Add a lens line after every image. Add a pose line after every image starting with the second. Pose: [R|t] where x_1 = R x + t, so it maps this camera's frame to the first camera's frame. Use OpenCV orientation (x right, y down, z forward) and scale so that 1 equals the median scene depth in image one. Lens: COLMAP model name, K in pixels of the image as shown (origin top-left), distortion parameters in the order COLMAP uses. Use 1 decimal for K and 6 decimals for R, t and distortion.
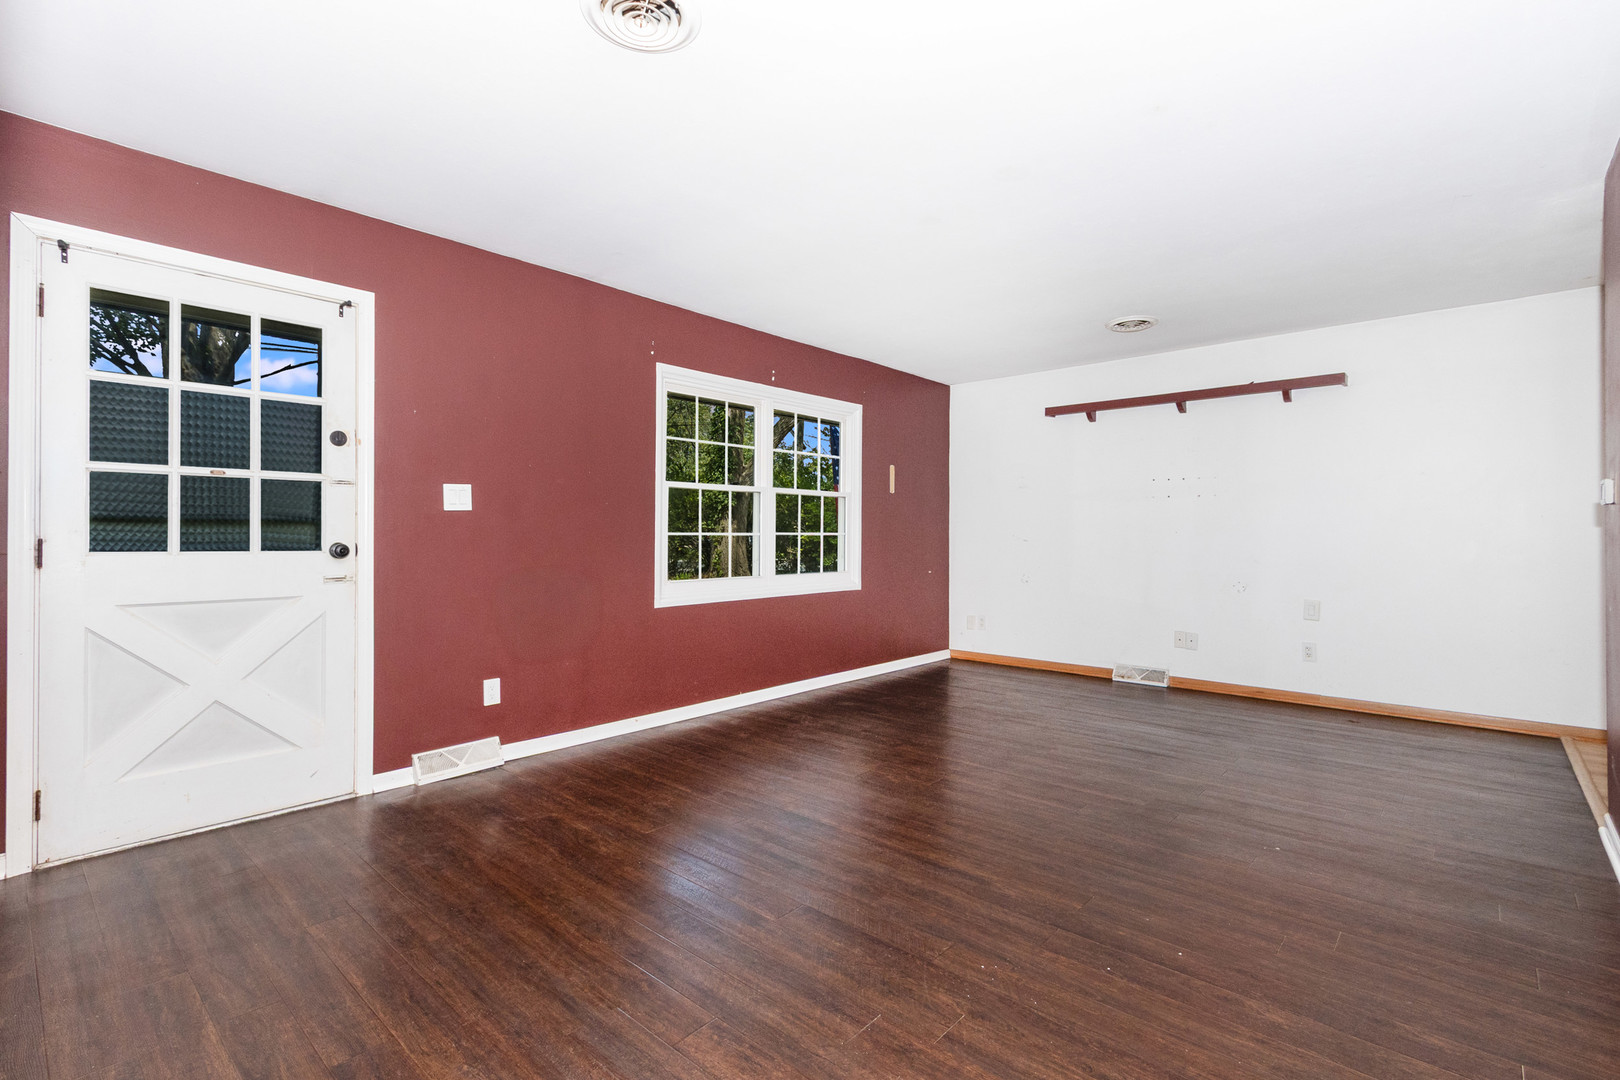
lens RADIAL K [[742.7, 0, 810.0], [0, 742.7, 540.0], [0, 0, 1]] dist [0.000288, -0.000099]
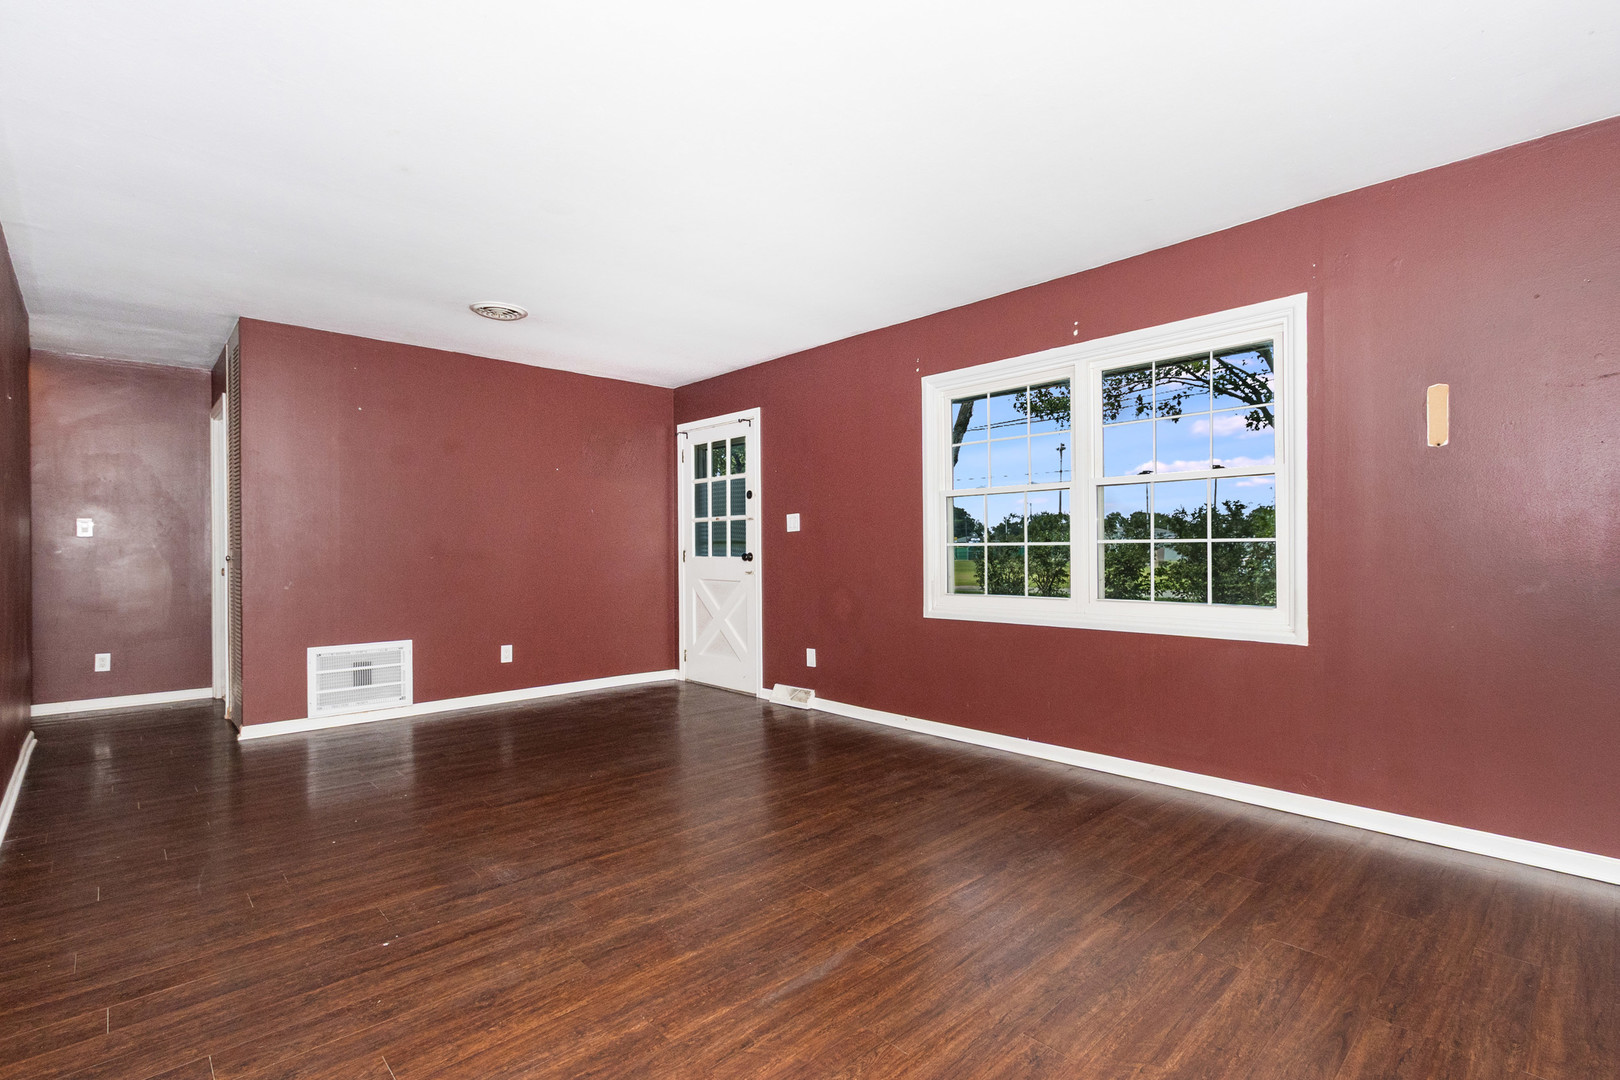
lens RADIAL K [[742.7, 0, 810.0], [0, 742.7, 540.0], [0, 0, 1]] dist [0.000288, -0.000099]
pose [[-0.069447, -0.010425, -0.997531, 1.087654], [0.003166, 0.999938, -0.010670, -0.006535], [0.997581, -0.003899, -0.069410, 1.198925]]
